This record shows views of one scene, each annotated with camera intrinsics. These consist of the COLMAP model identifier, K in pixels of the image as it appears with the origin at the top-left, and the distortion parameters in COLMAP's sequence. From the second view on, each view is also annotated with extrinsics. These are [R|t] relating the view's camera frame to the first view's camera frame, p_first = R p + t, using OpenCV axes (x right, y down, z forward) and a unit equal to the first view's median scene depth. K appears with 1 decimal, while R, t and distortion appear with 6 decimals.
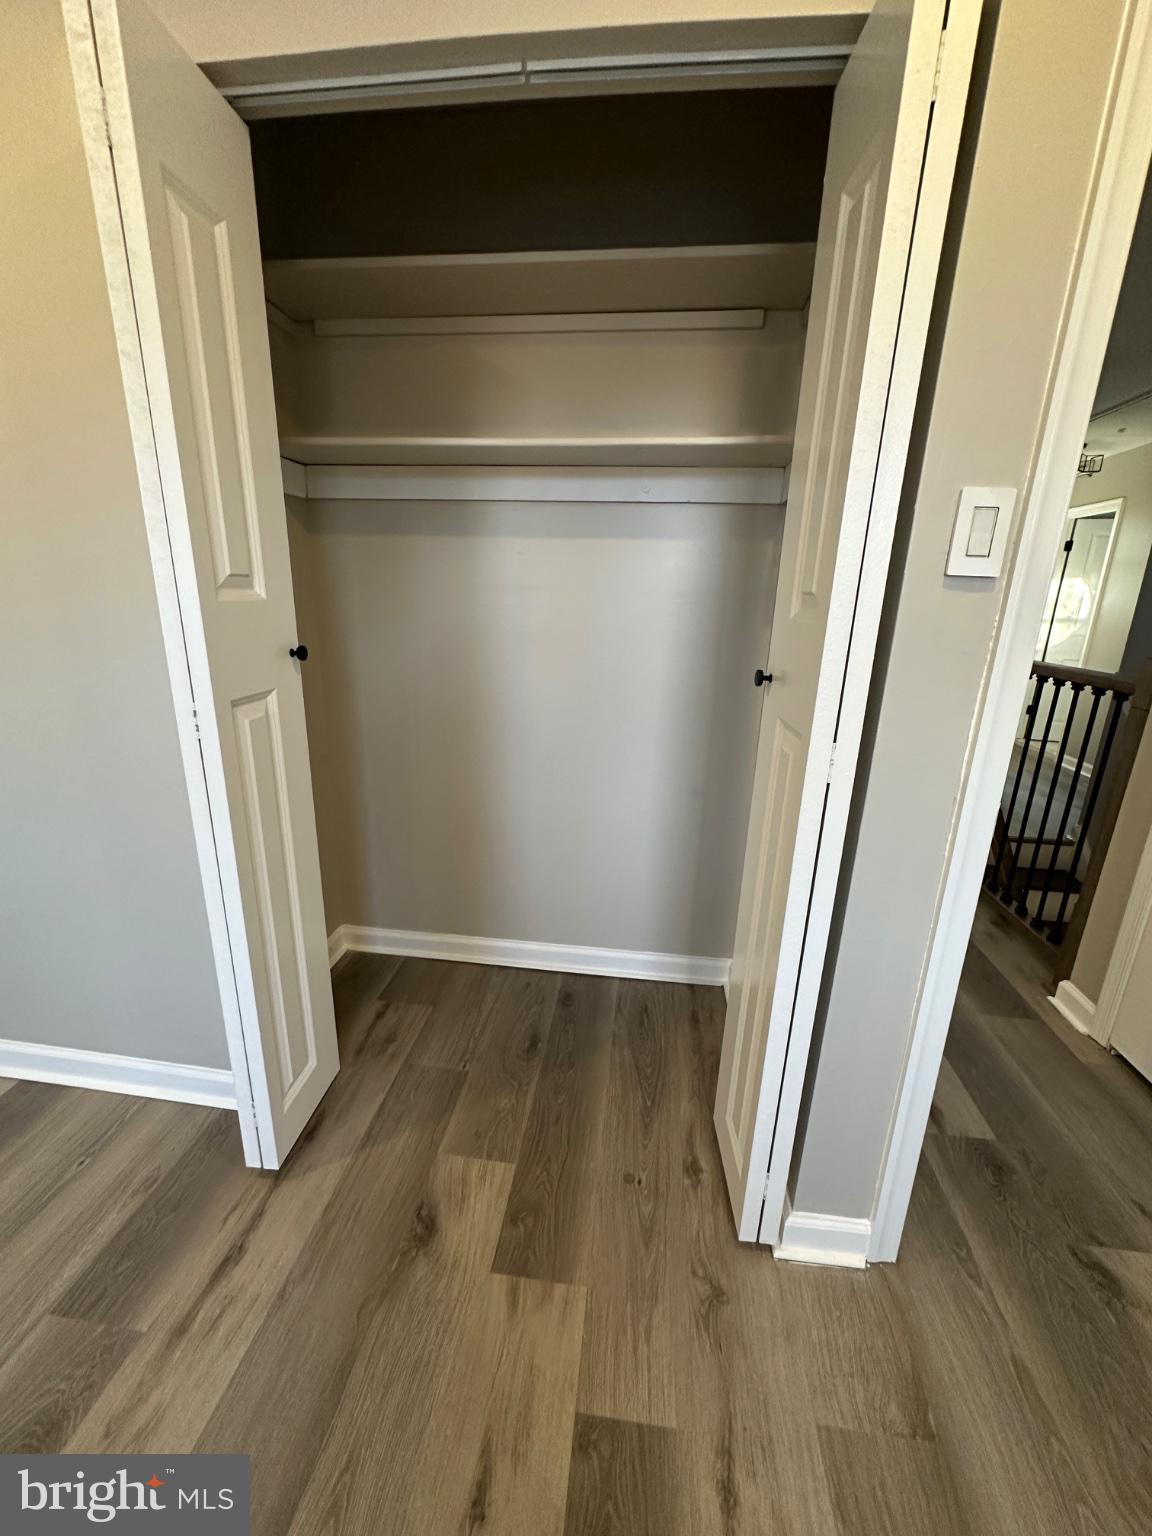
lens RADIAL K [[615.1, 0, 573.4], [0, 615.1, 767.0], [0, 0, 1]] dist [-0.000413, 0.000921]
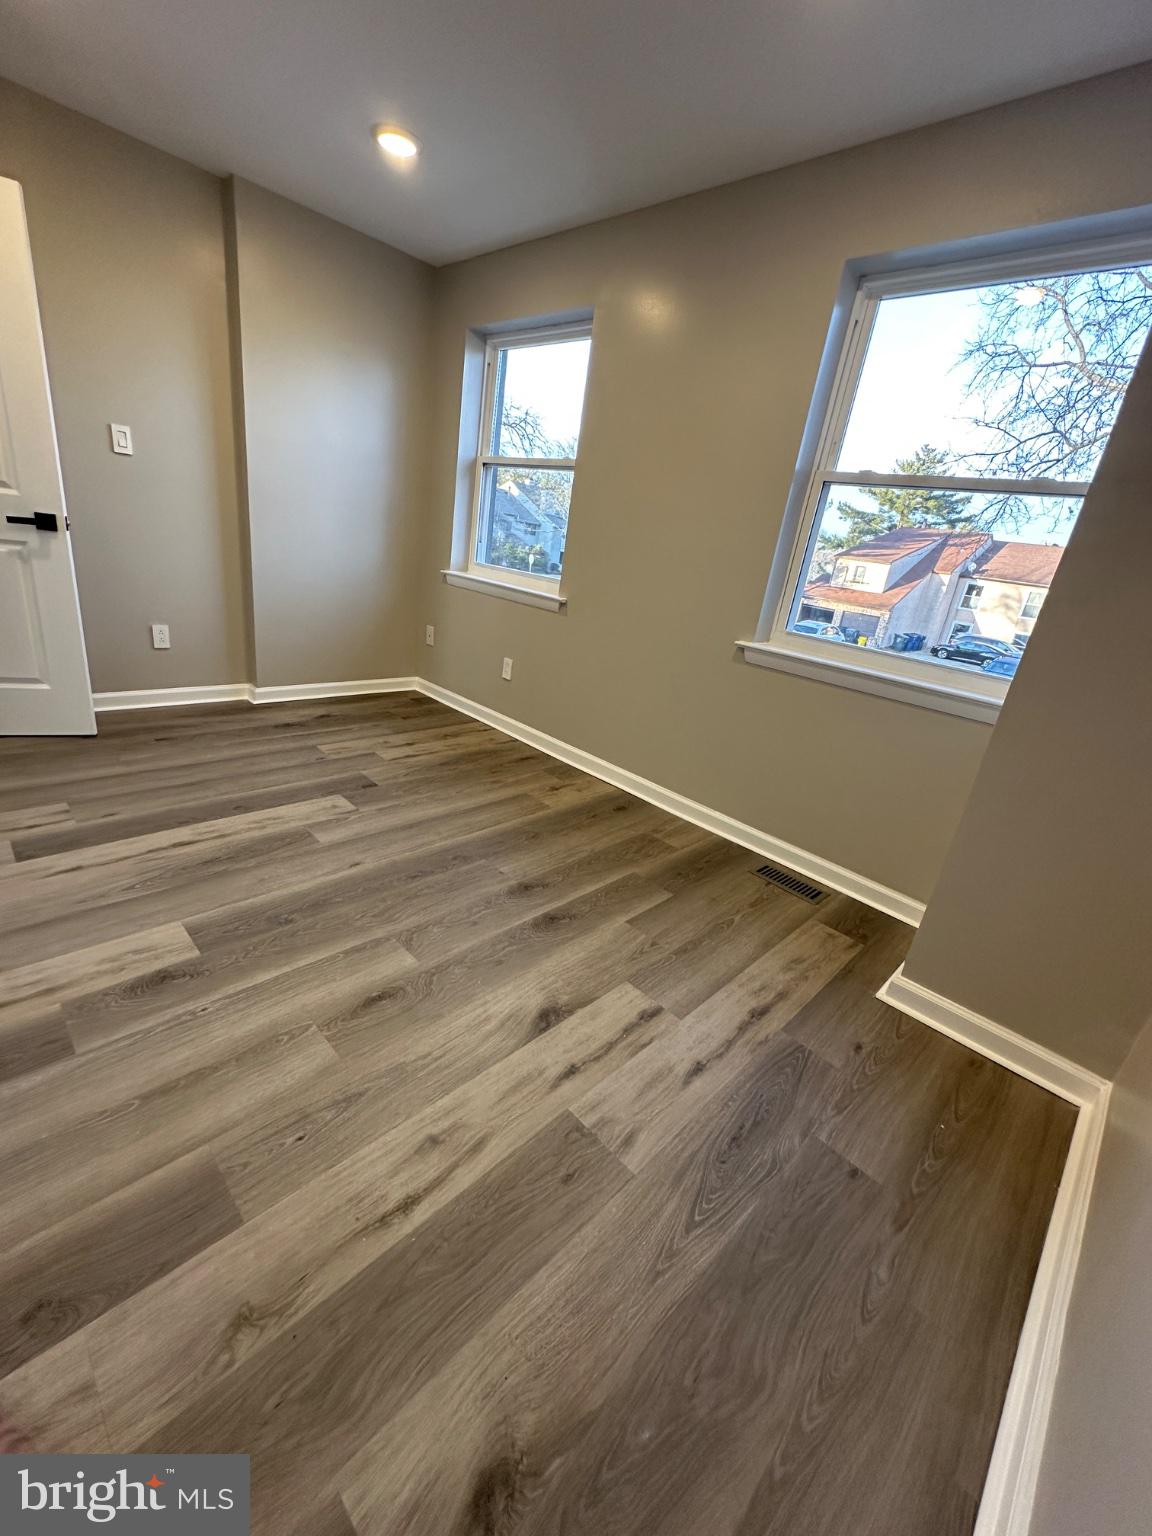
lens RADIAL K [[615.1, 0, 573.4], [0, 615.1, 767.0], [0, 0, 1]] dist [-0.000413, 0.000921]
pose [[-0.782962, -0.335388, 0.523912, -1.824511], [0.015896, 0.831148, 0.555825, -0.188794], [-0.621866, 0.443518, -0.645426, 0.828385]]
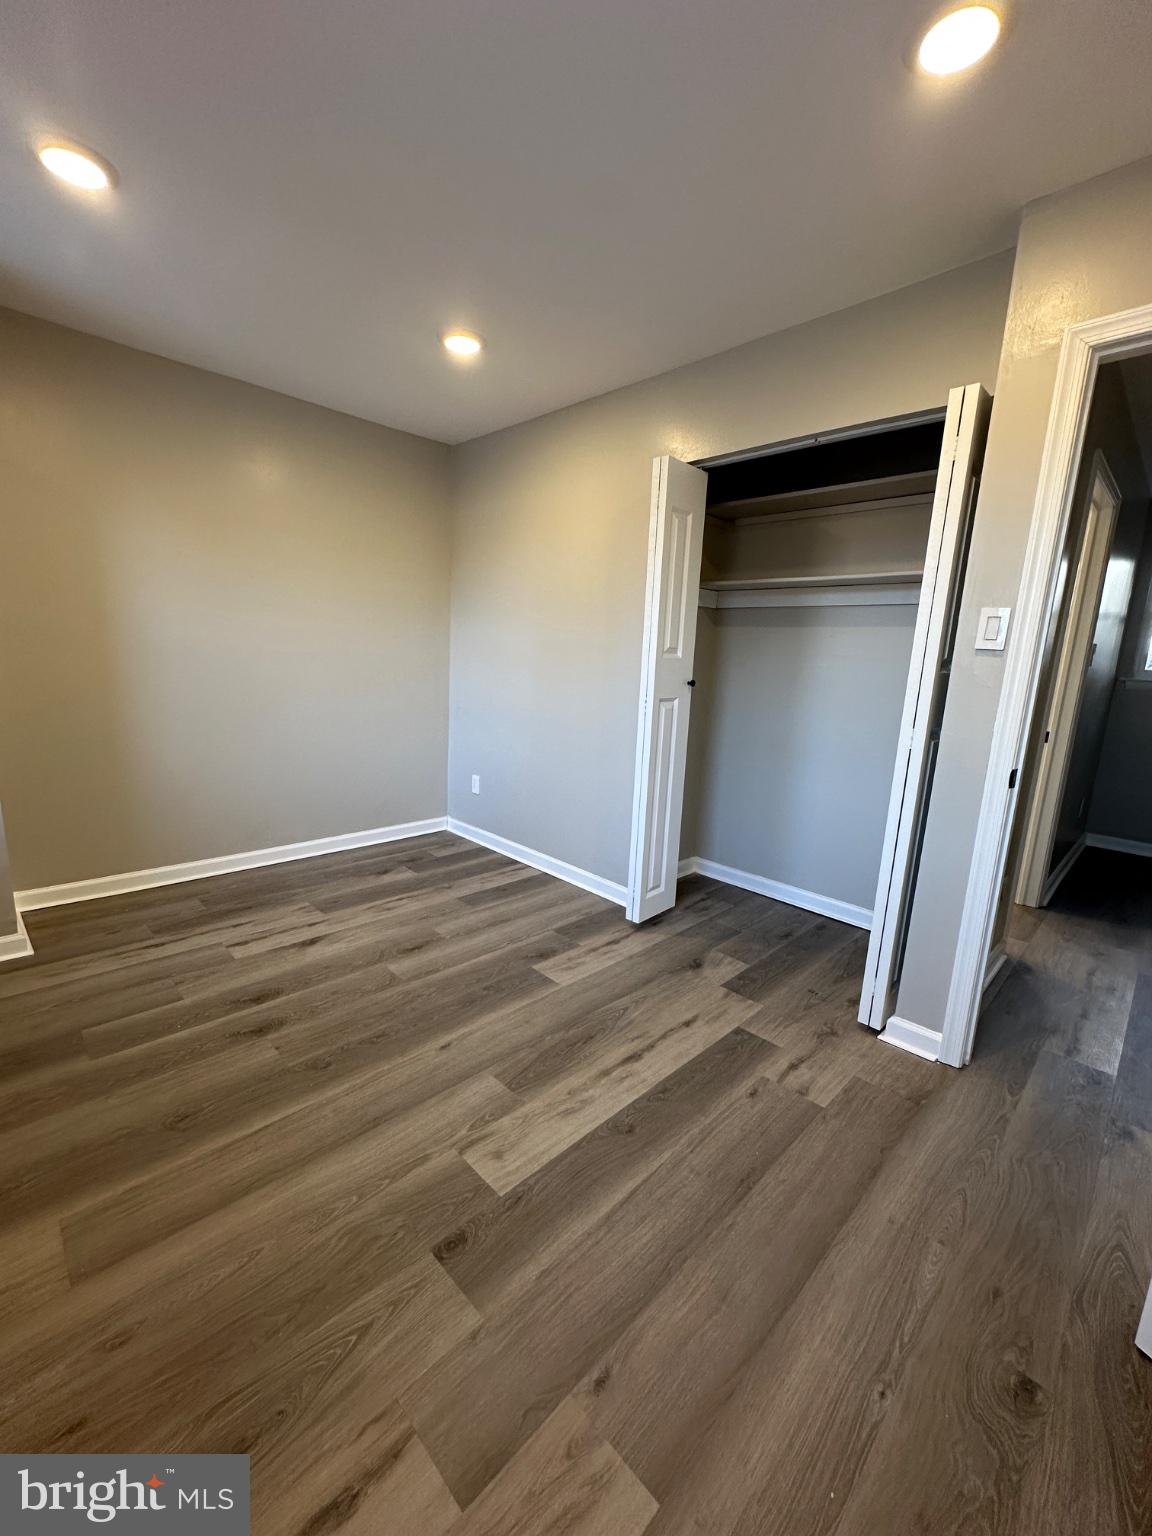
lens RADIAL K [[615.1, 0, 573.4], [0, 615.1, 767.0], [0, 0, 1]] dist [-0.000413, 0.000921]
pose [[0.787312, 0.121135, -0.604538, 0.597273], [-0.192532, 0.979781, -0.054416, 0.315048], [0.585723, 0.159236, 0.794715, -0.959283]]
